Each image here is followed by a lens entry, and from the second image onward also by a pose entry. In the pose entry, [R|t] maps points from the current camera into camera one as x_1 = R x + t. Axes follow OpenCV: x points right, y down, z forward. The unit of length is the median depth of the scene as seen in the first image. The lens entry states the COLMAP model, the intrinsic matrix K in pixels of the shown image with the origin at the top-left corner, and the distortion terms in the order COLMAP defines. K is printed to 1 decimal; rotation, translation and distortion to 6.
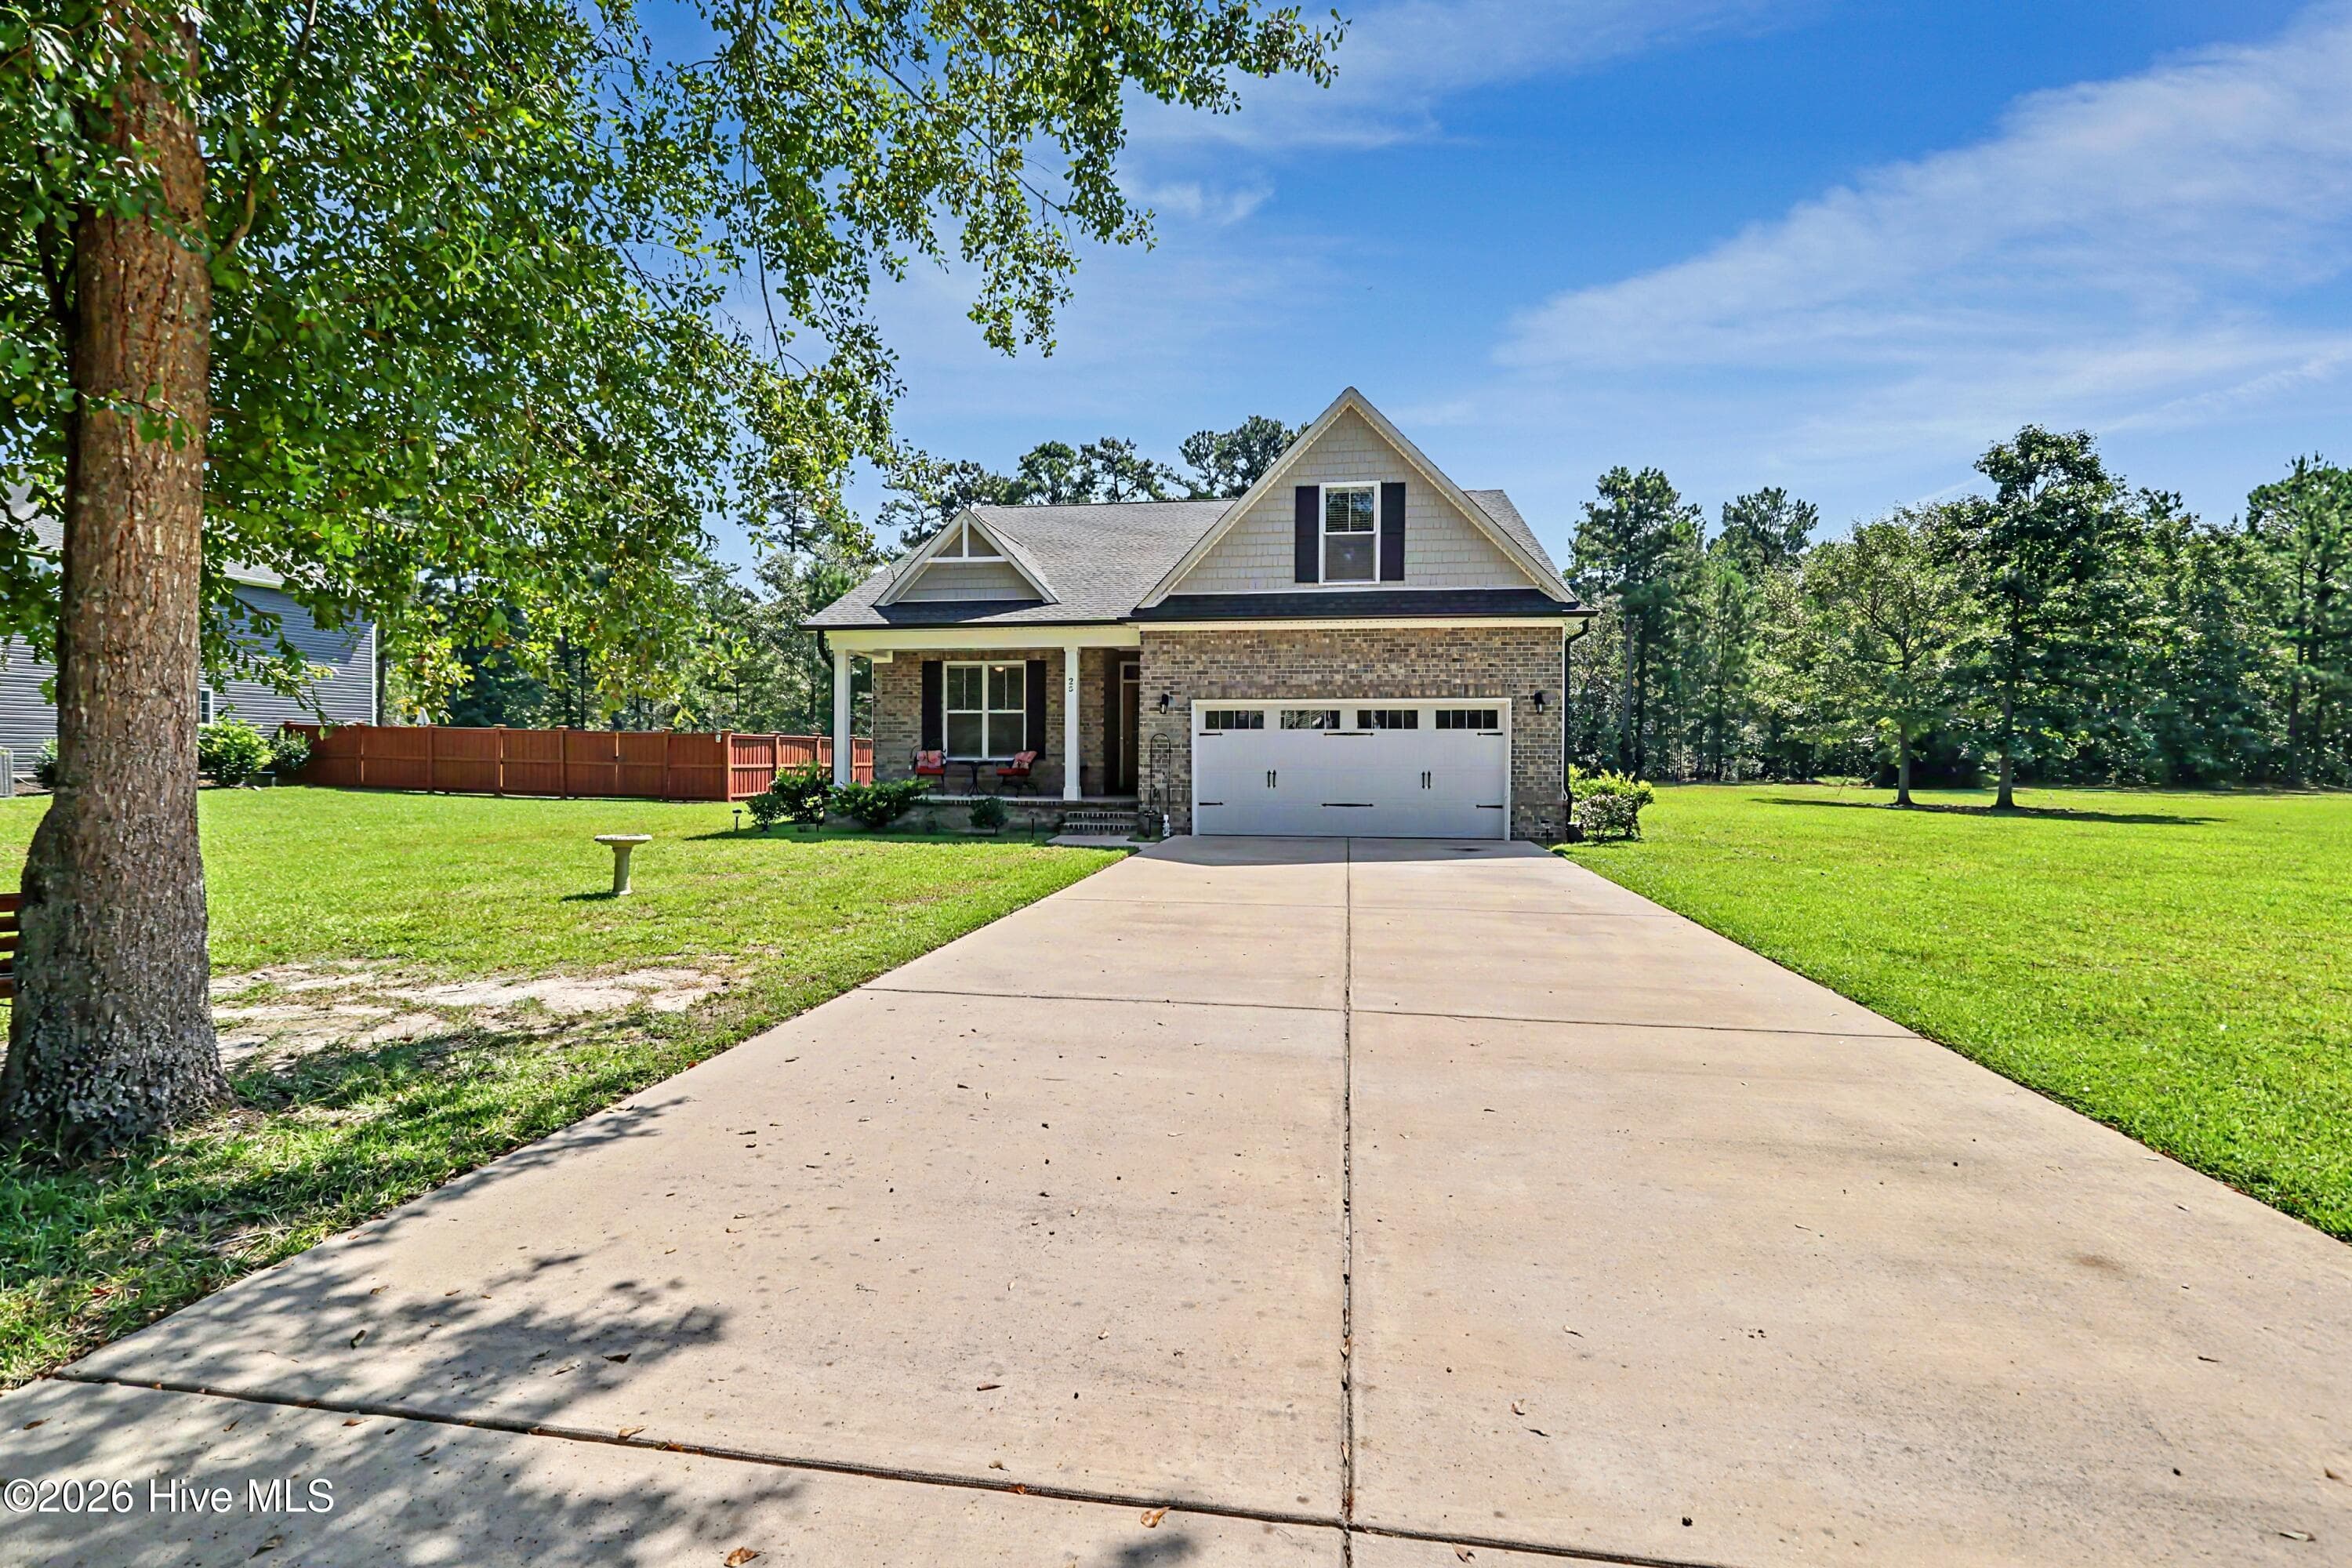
lens RADIAL K [[1097.9, 0, 1176.0], [0, 1097.9, 784.0], [0, 0, 1]] dist [-0.000170, -0.000010]
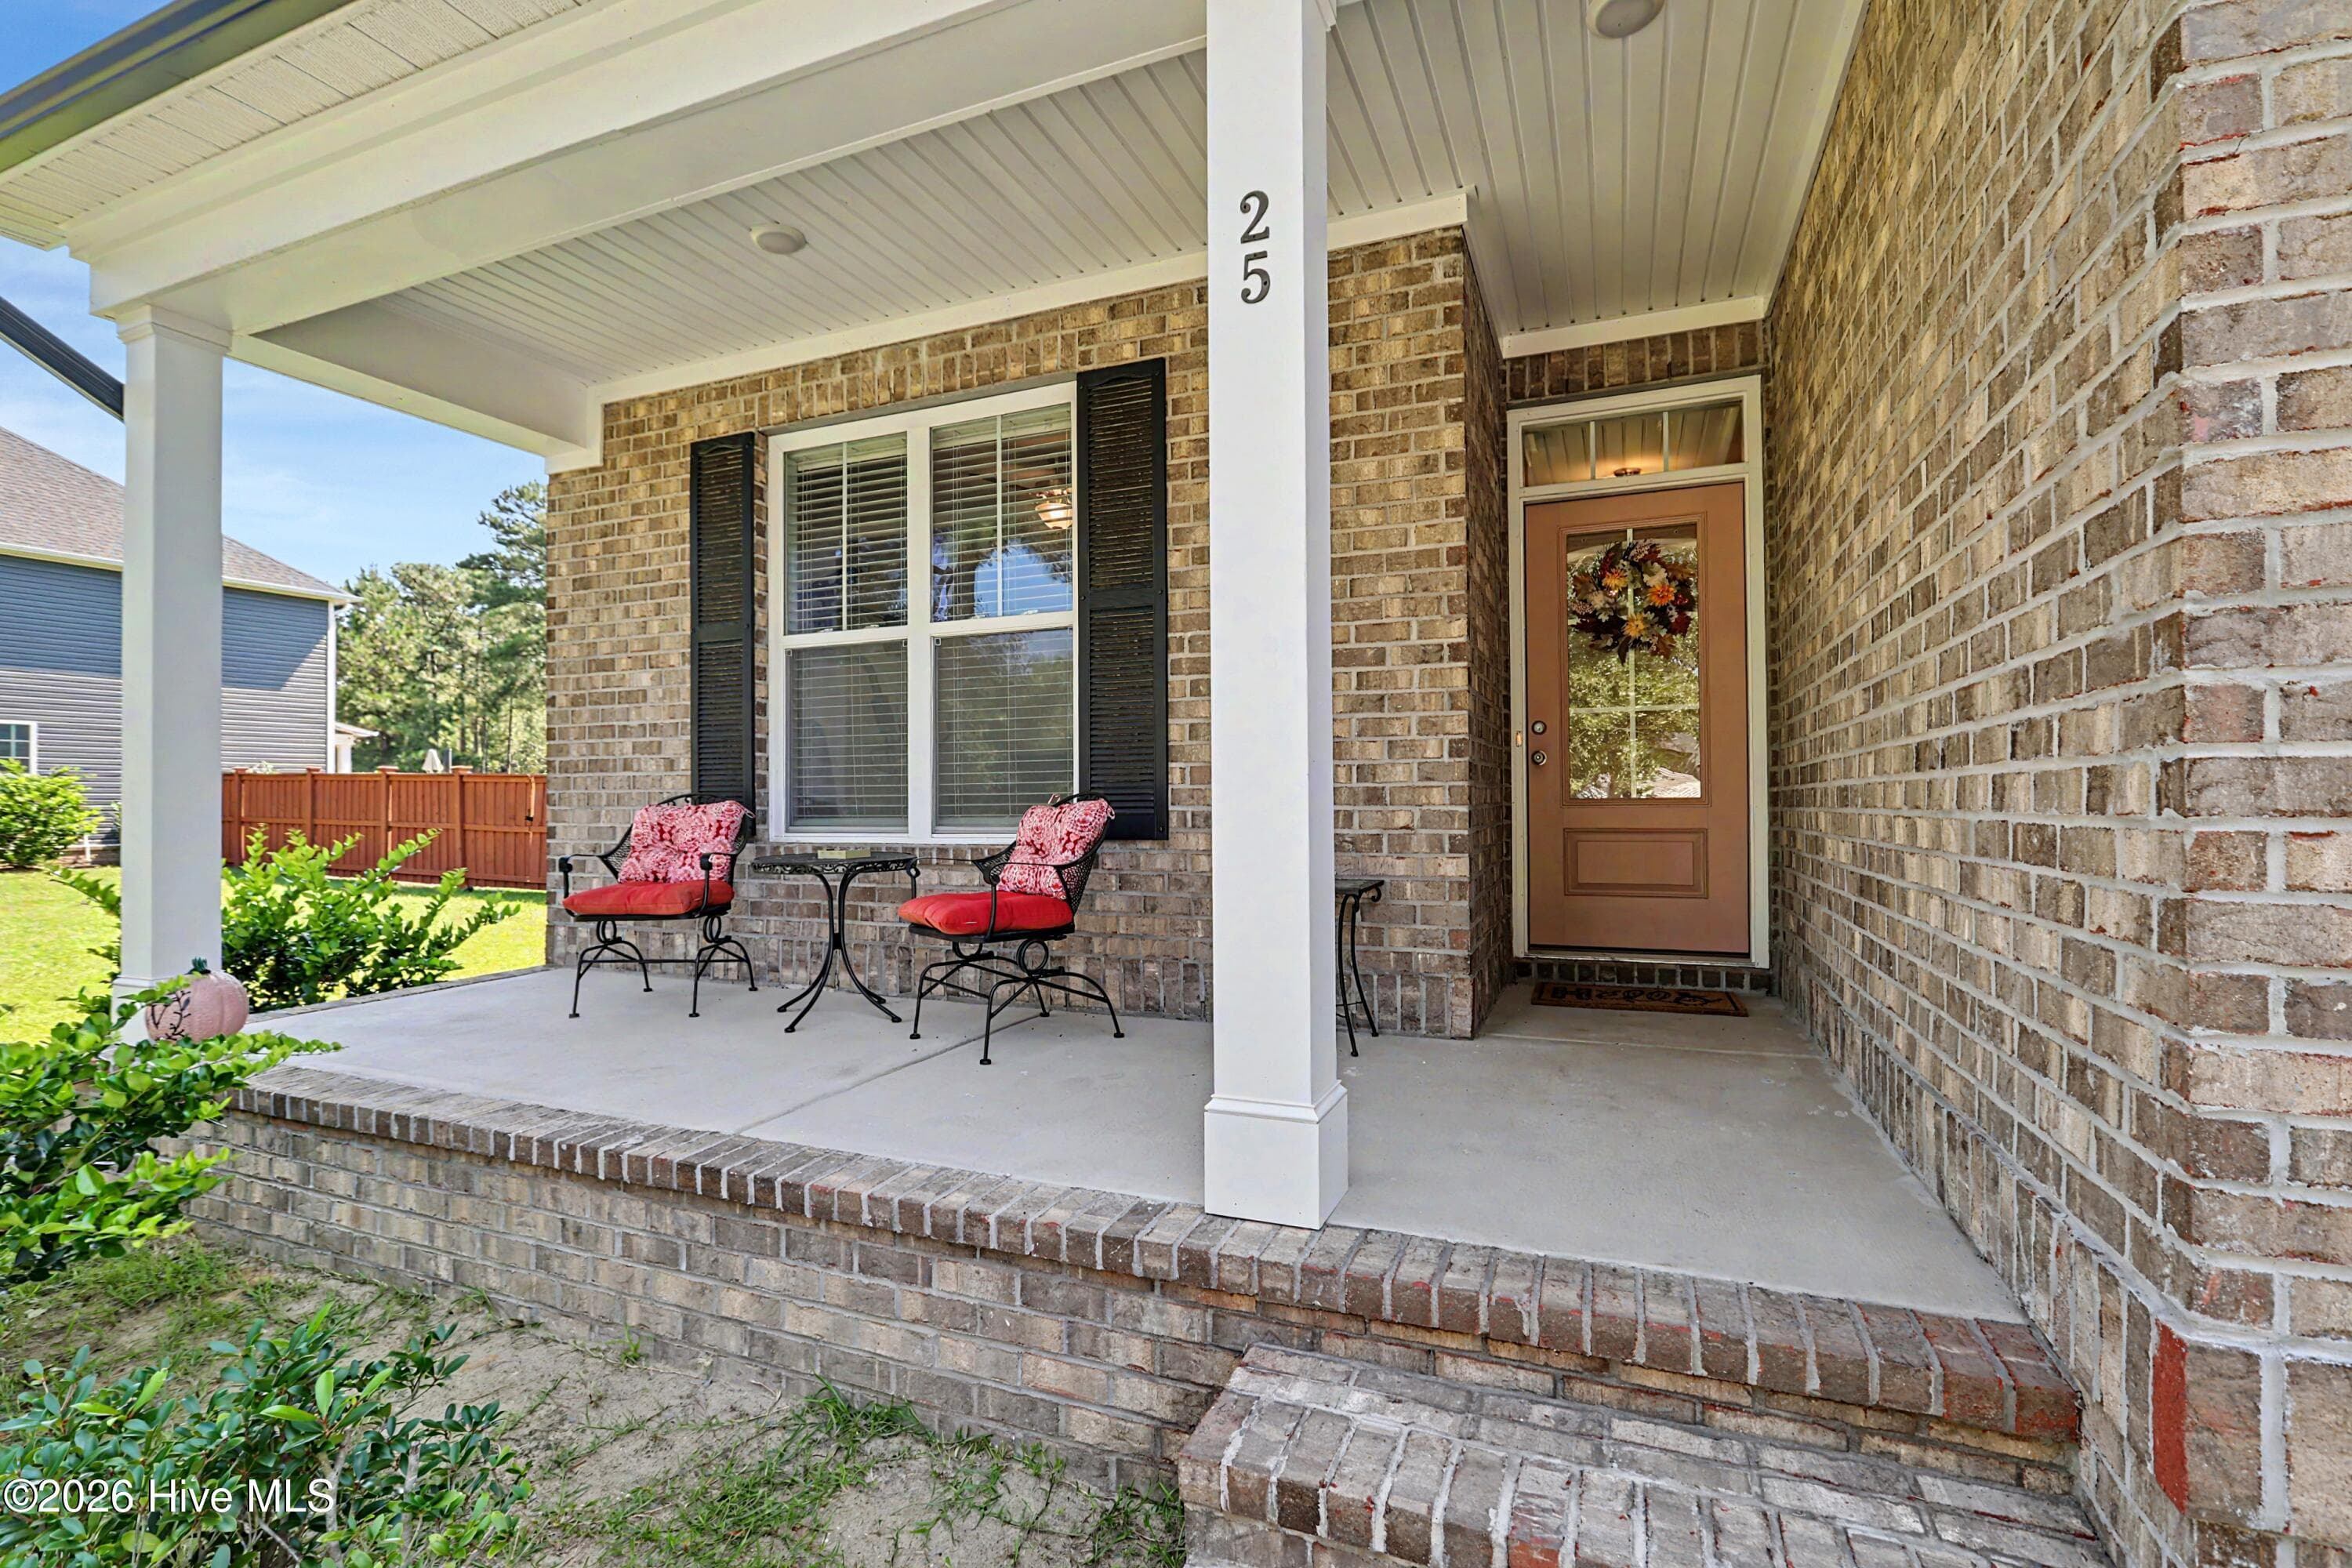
lens RADIAL K [[1097.9, 0, 1176.0], [0, 1097.9, 784.0], [0, 0, 1]] dist [-0.000170, -0.000010]
pose [[0.973597, -0.013654, -0.227863, -0.081361], [0.005493, 0.999322, -0.036412, -0.029369], [0.228206, 0.034198, 0.973012, 0.928671]]
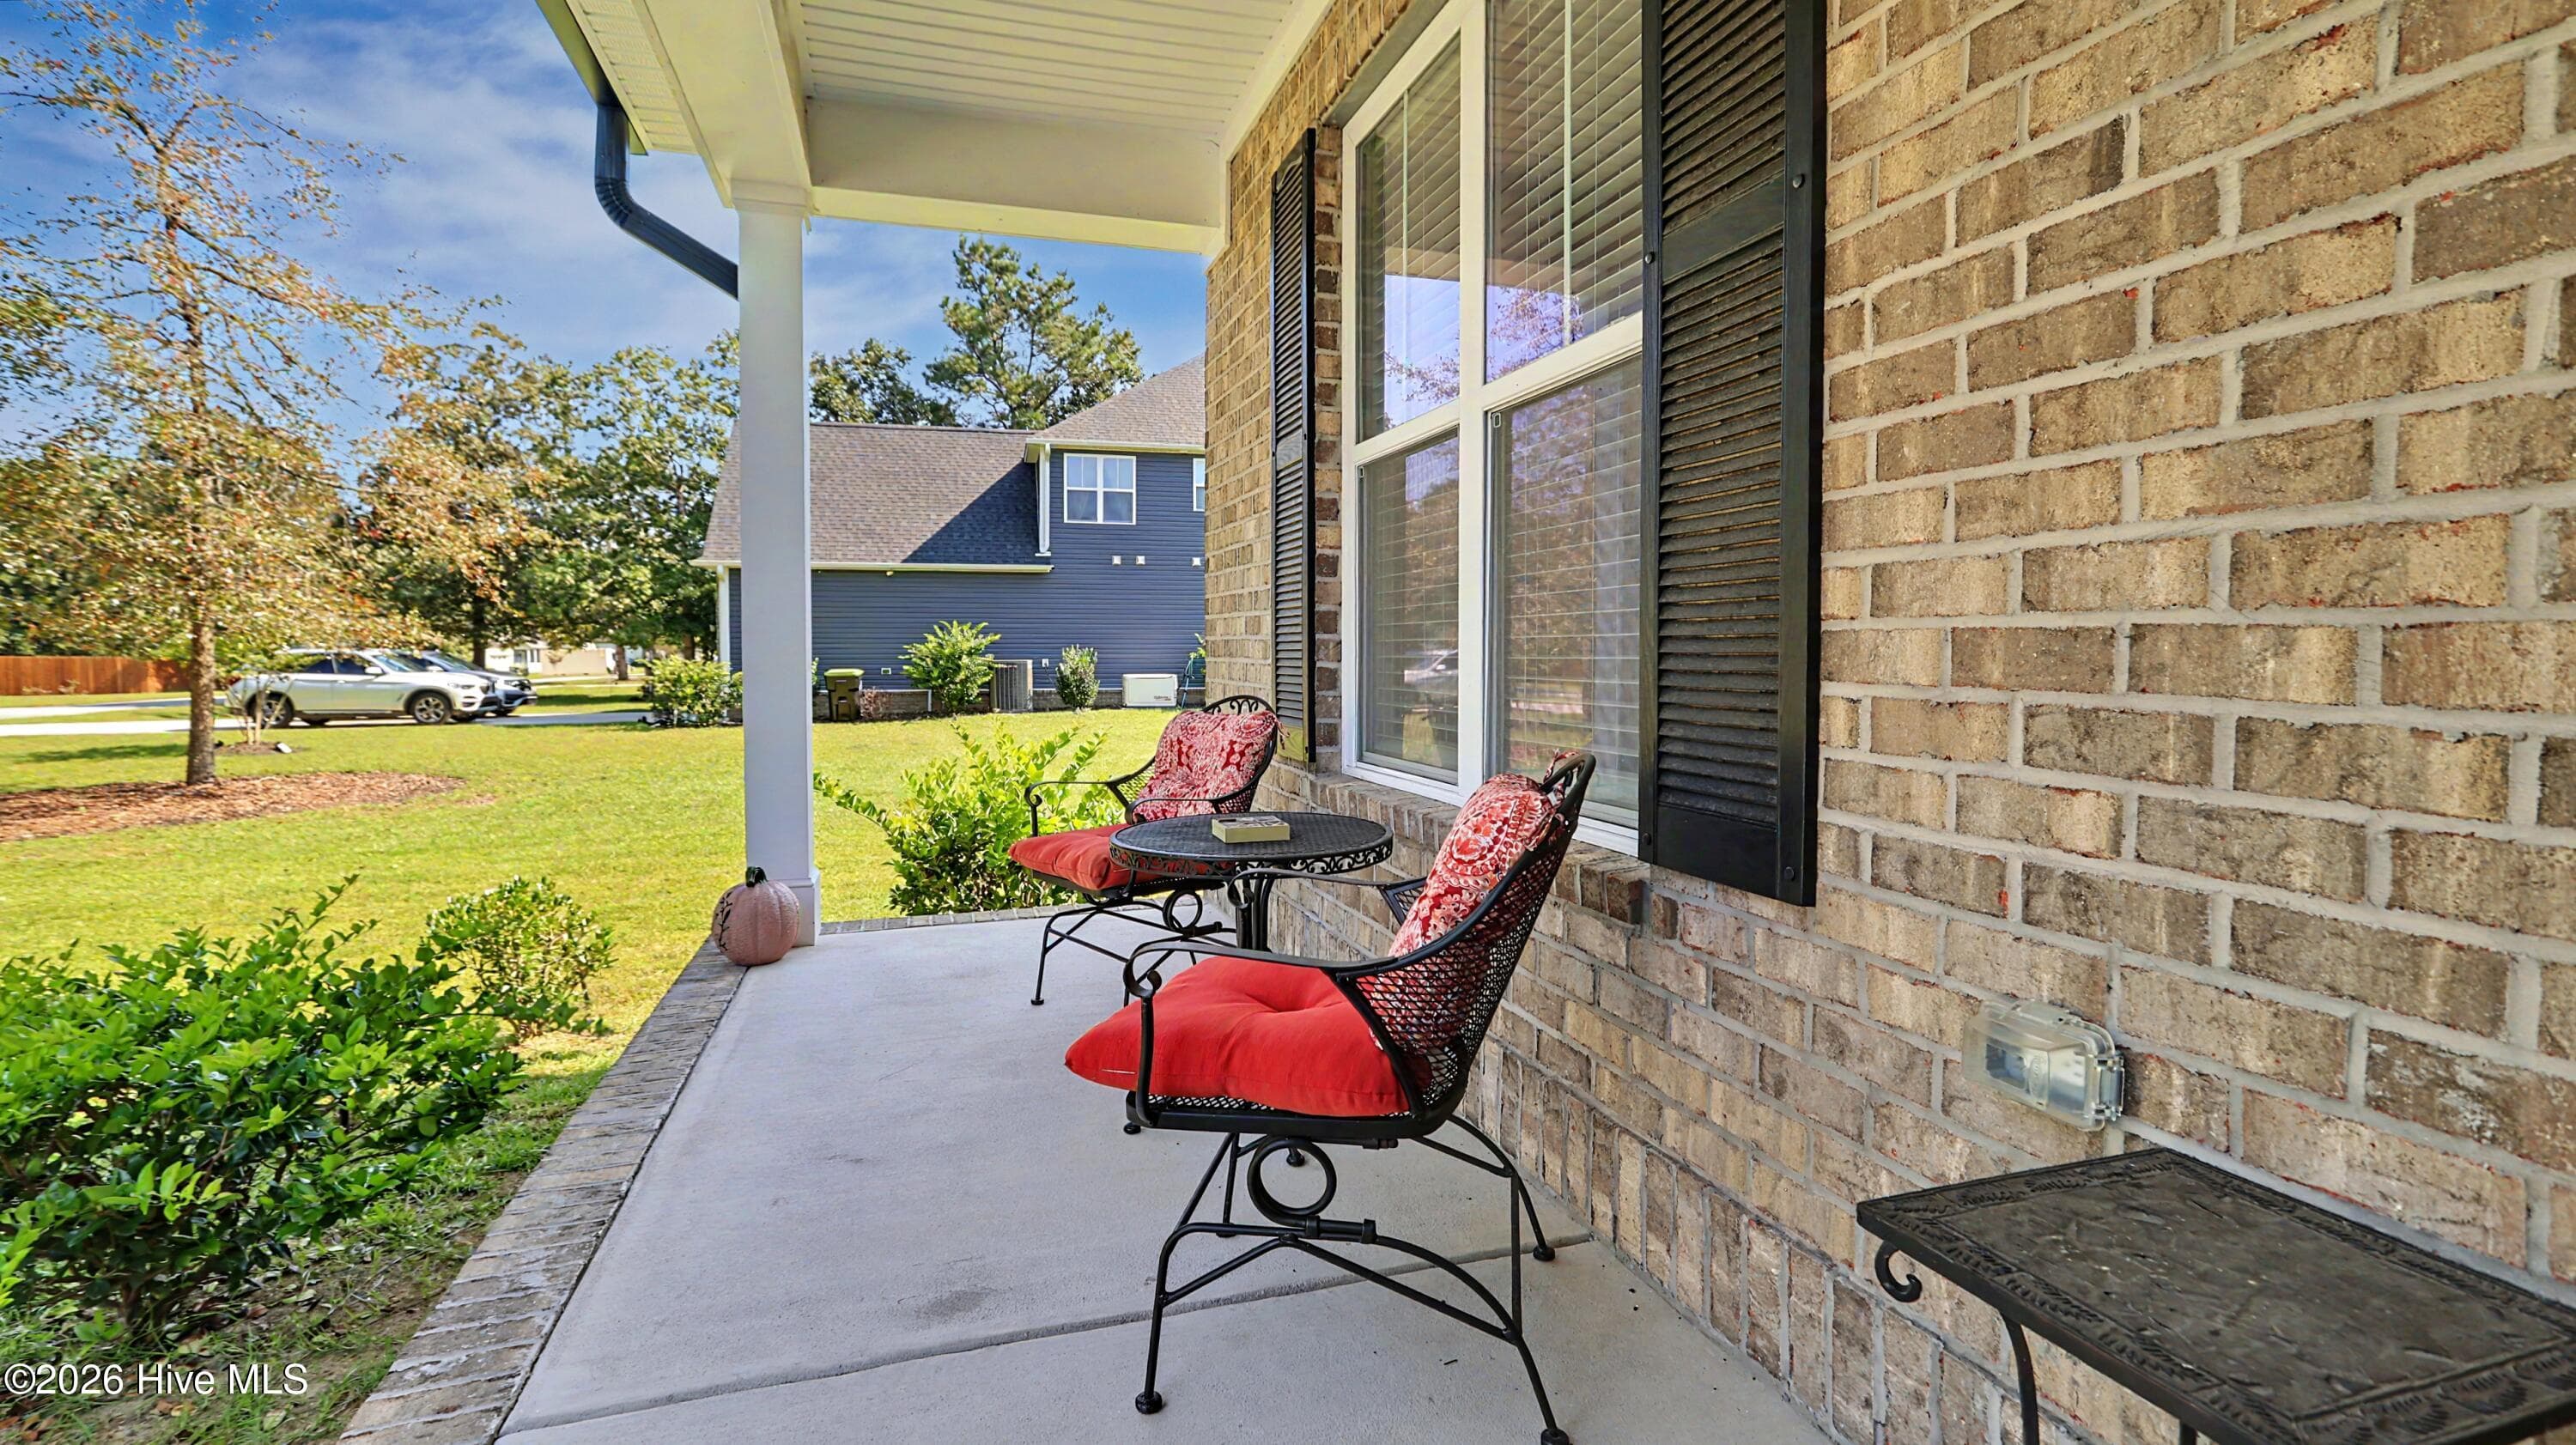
lens RADIAL K [[1207.3, 0, 1289.9], [0, 1207.3, 688.8], [0, 0, 1]] dist [-0.002774, -0.000308]
pose [[0.451524, 0.024950, -0.891910, -0.075222], [-0.015366, 0.999678, 0.020186, -0.042873], [0.892127, 0.004591, 0.451762, 1.078604]]
